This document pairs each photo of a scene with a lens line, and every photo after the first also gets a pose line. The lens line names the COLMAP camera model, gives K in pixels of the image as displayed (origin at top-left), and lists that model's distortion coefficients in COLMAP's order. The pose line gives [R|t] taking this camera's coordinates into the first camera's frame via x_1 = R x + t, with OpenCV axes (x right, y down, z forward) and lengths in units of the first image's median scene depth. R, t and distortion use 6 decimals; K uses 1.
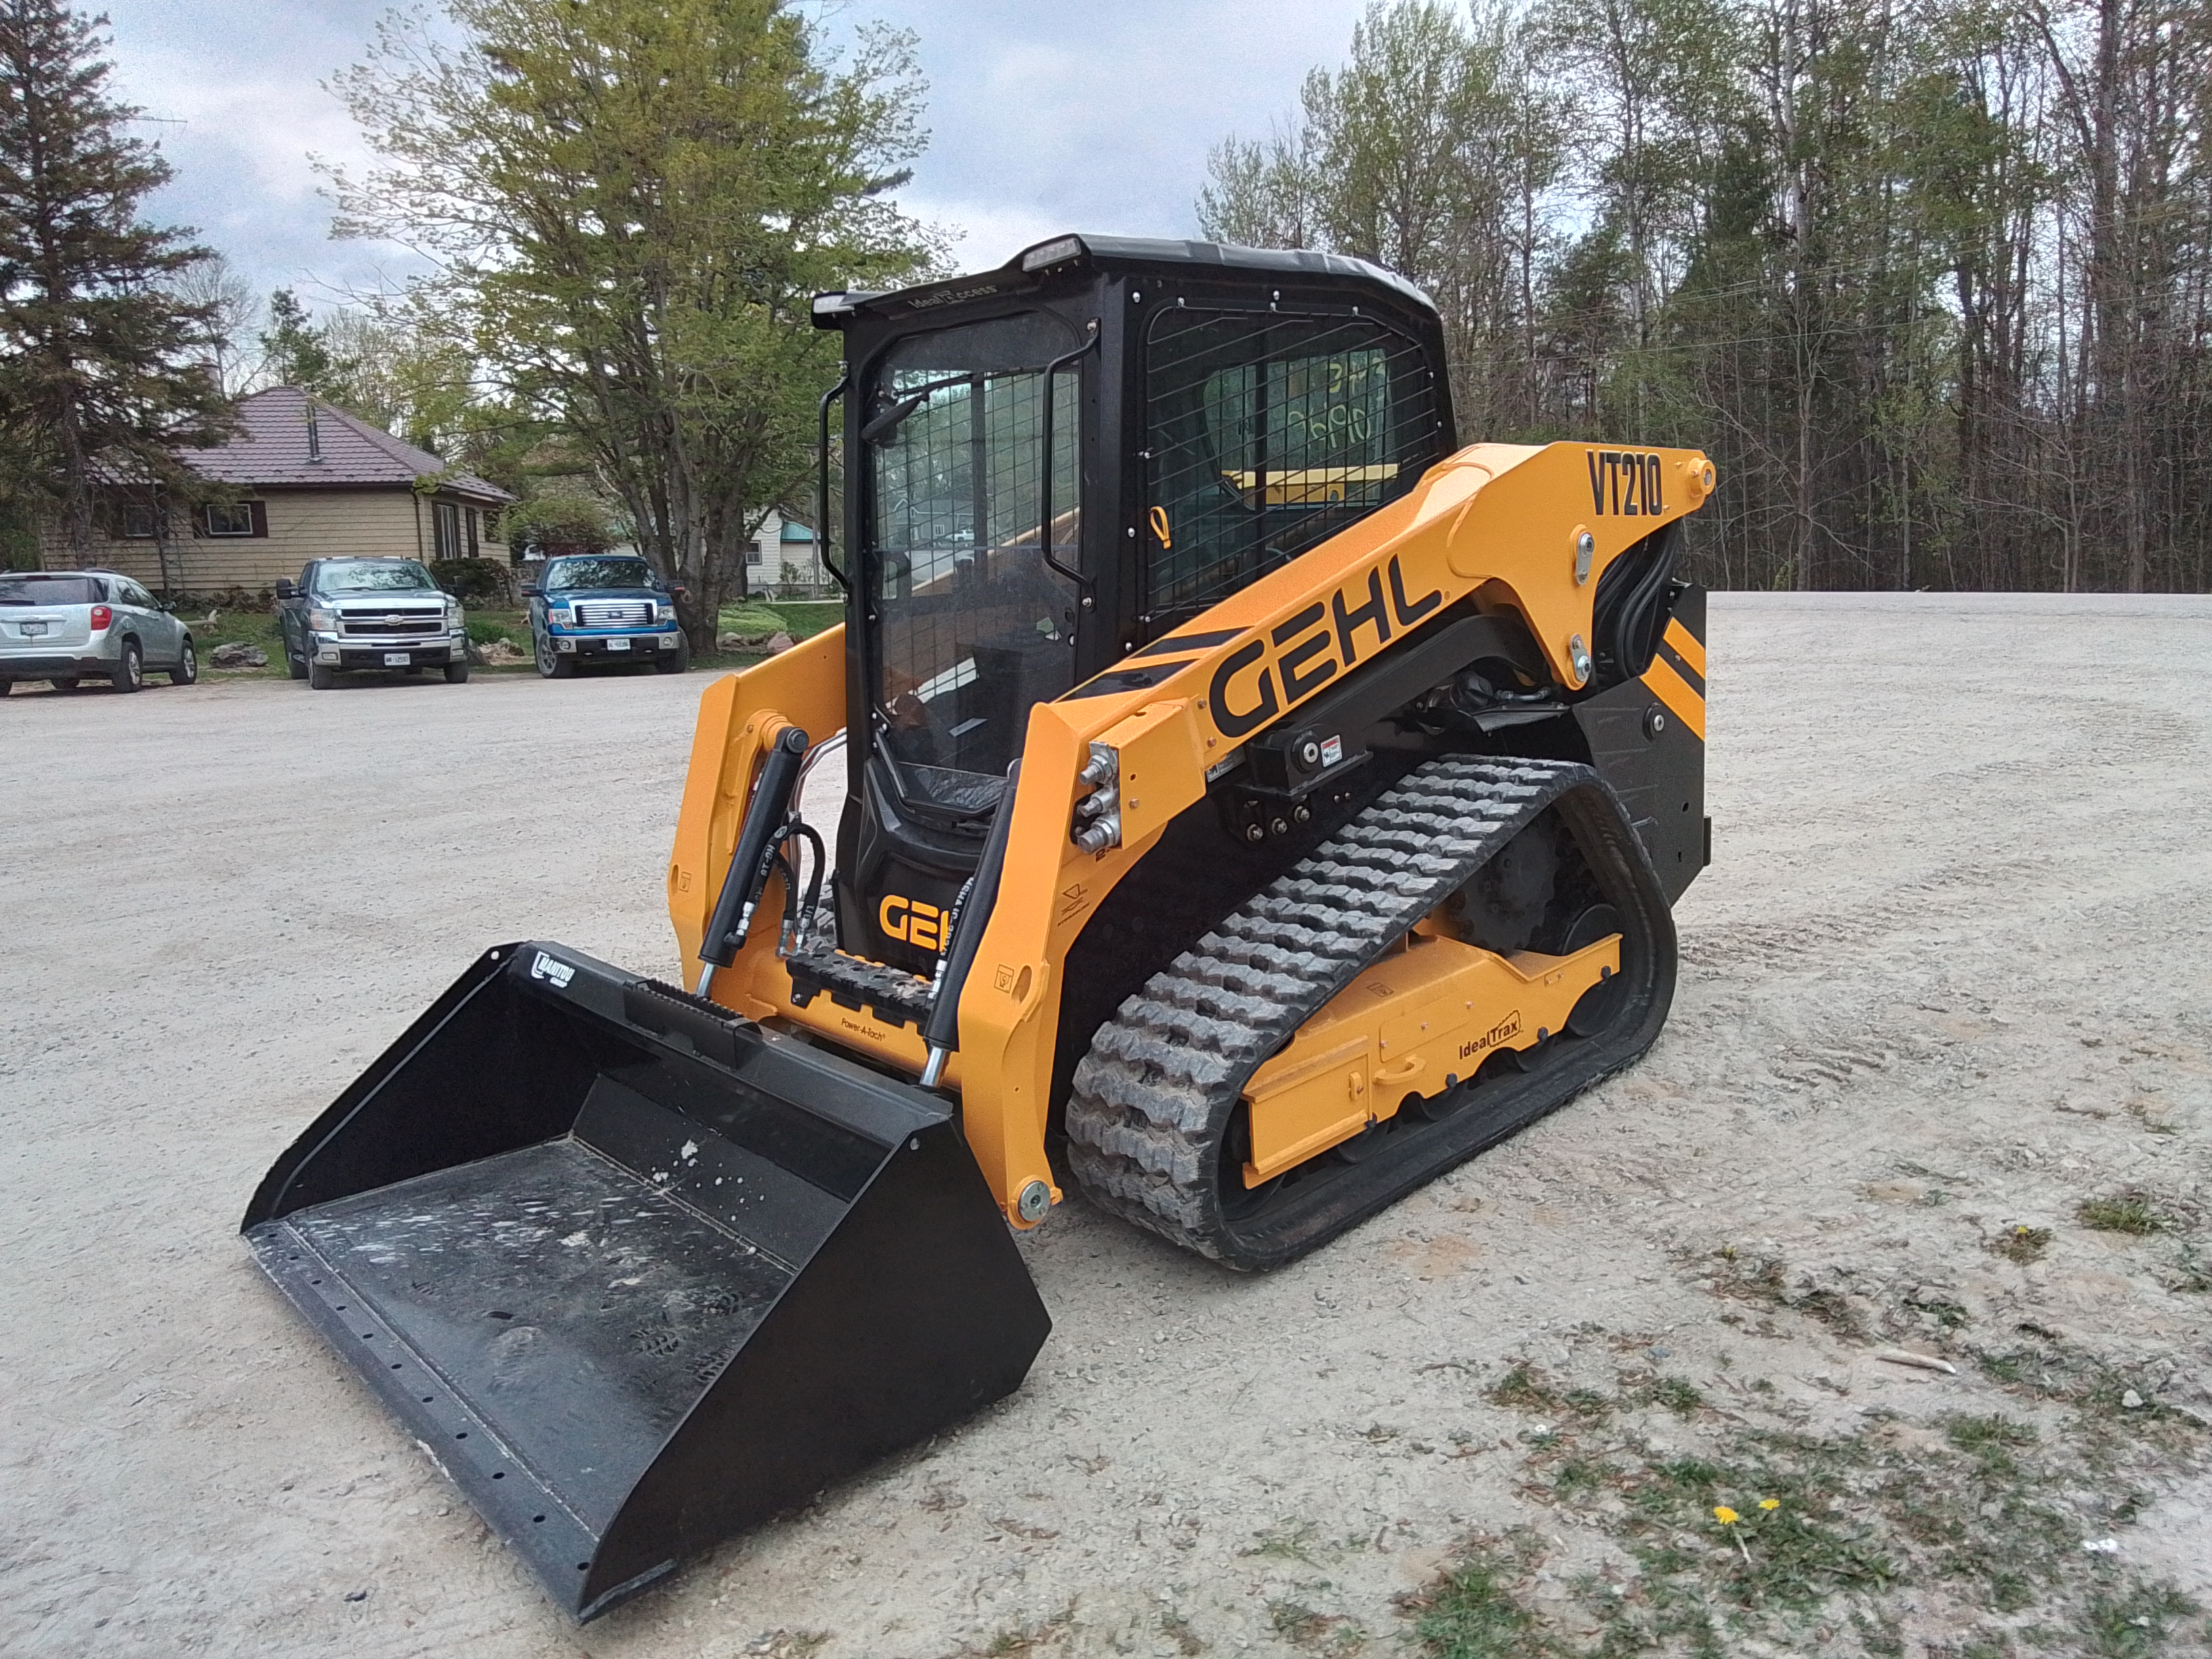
lens RADIAL K [[1571.1, 0, 1116.0], [0, 1571.1, 859.5], [0, 0, 1]] dist [0.003799, -0.007278]
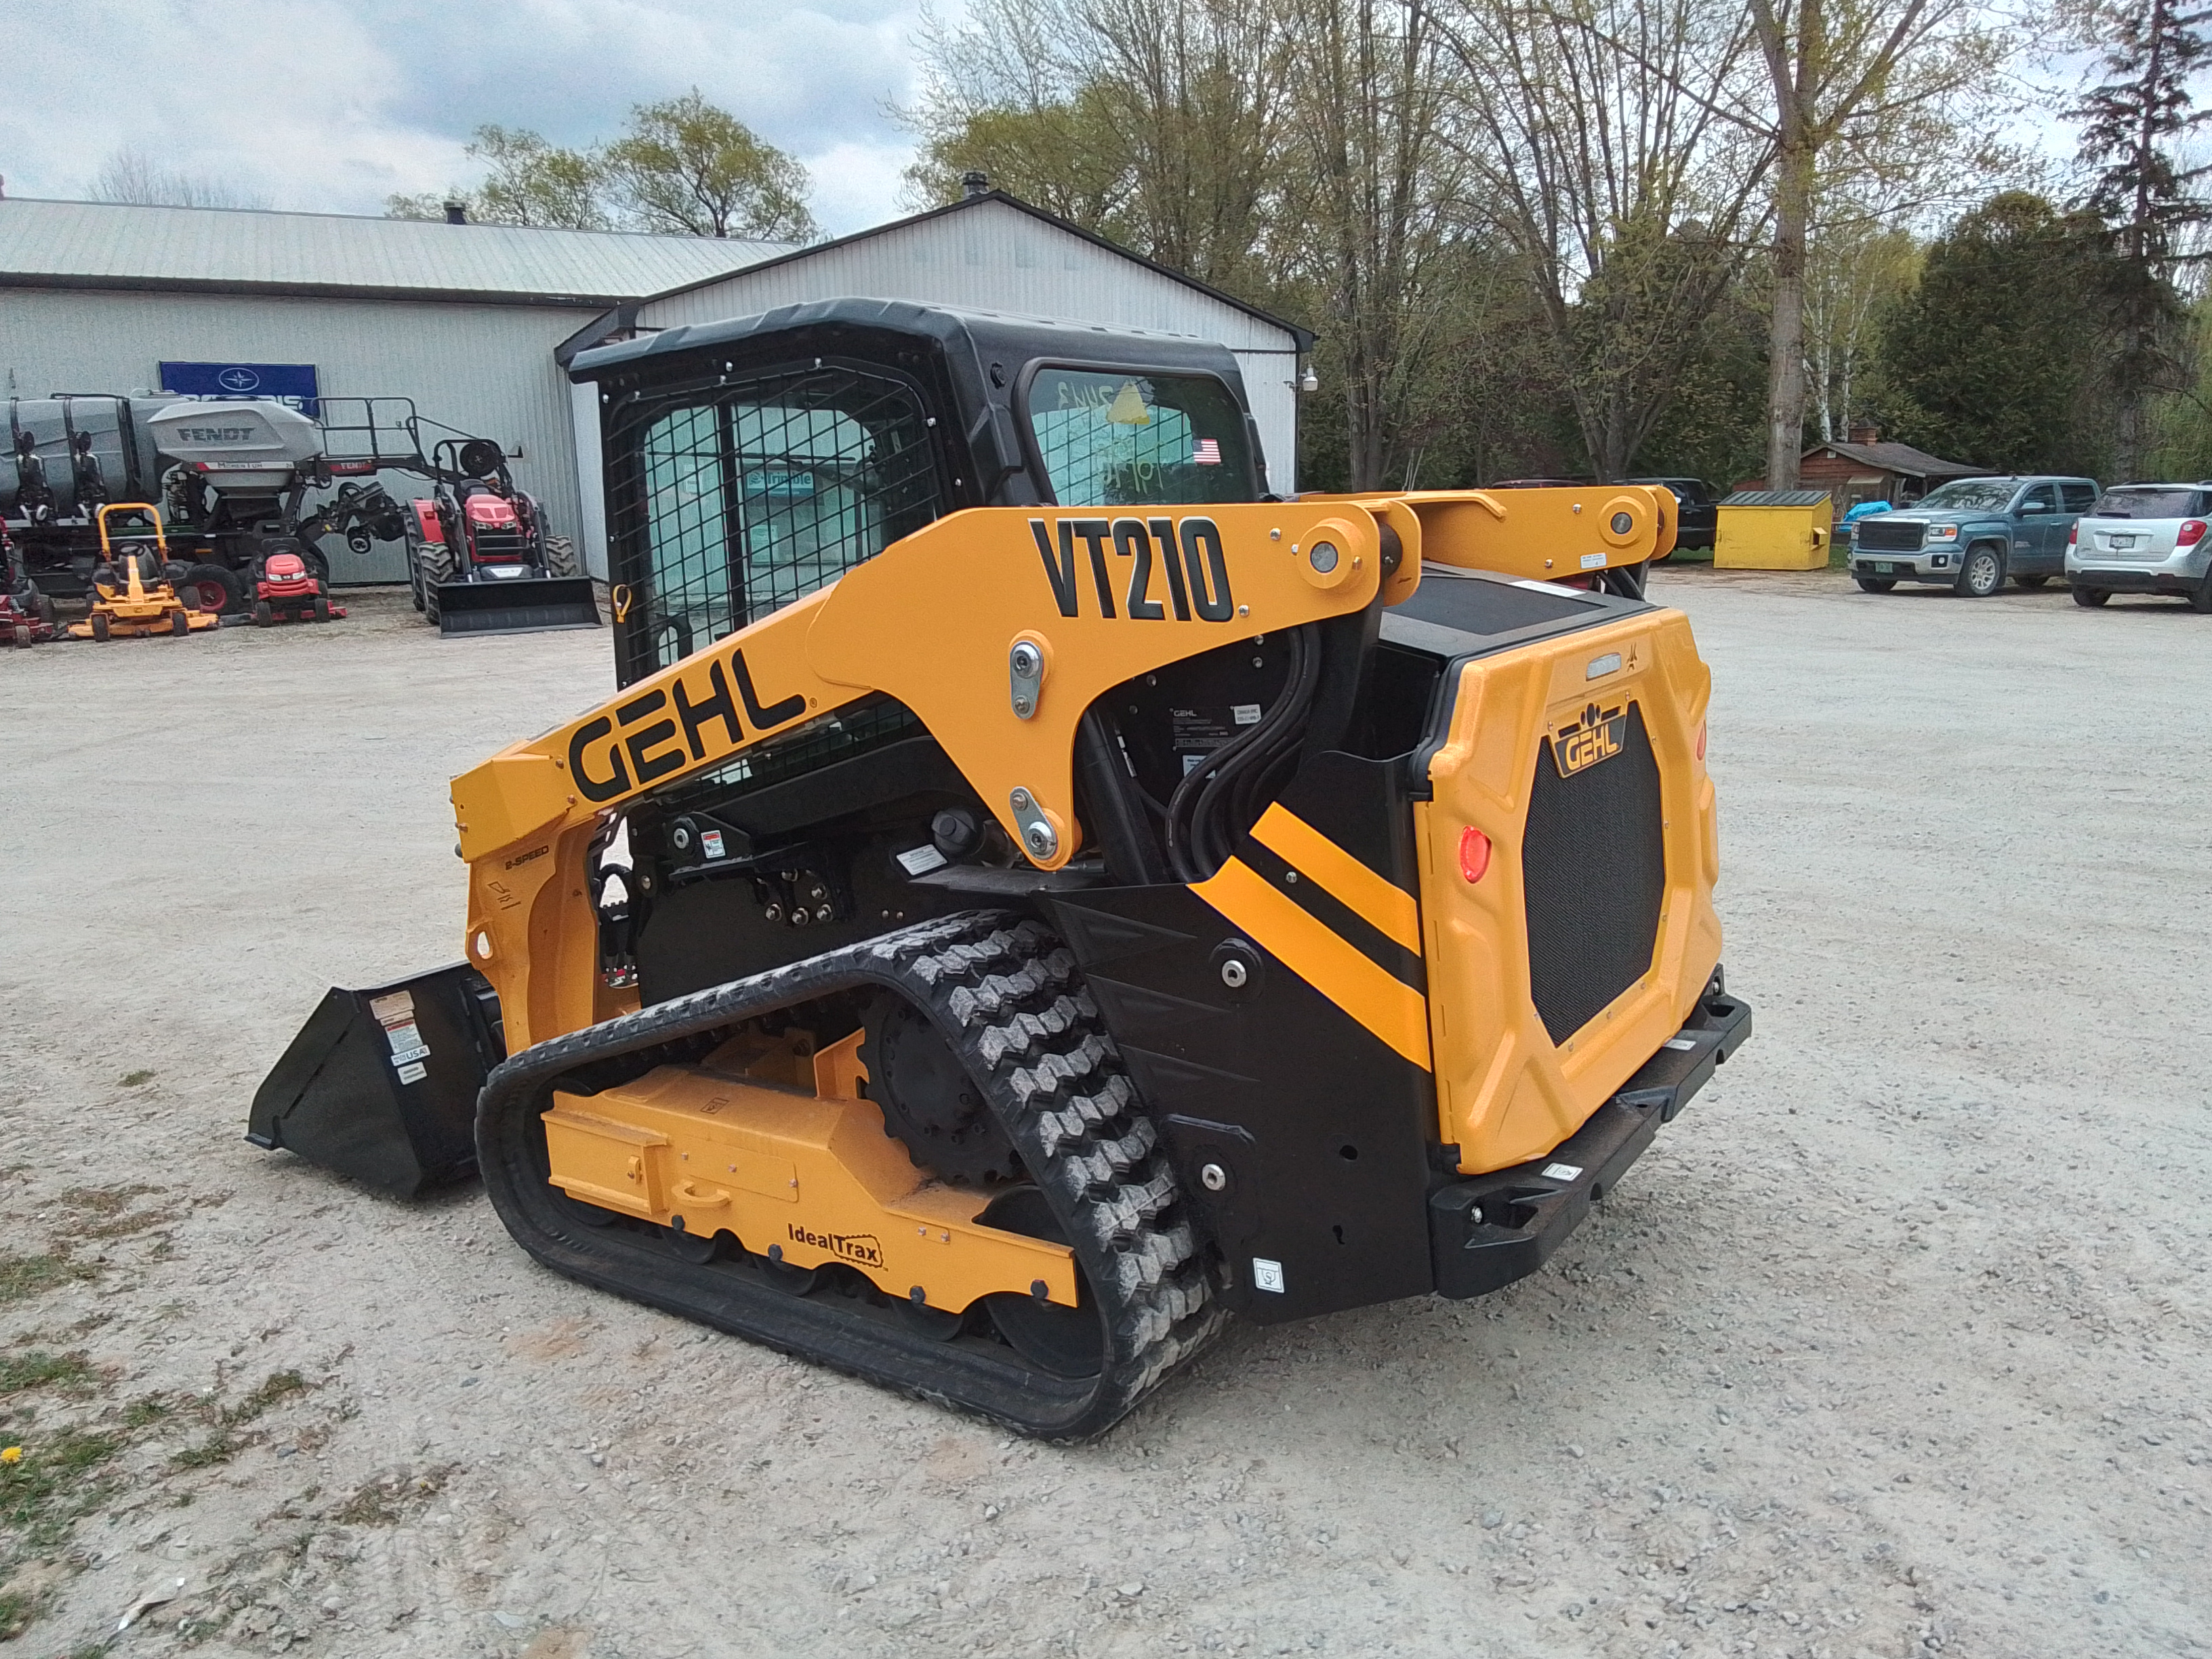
lens RADIAL K [[1611.1, 0, 1106.0], [0, 1611.1, 829.5], [0, 0, 1]] dist [-0.005155, -0.007729]
pose [[0.176622, 0.219200, -0.959560, 1.036325], [-0.167186, 0.967402, 0.190218, -0.282199], [0.969976, 0.126828, 0.207512, 0.952041]]
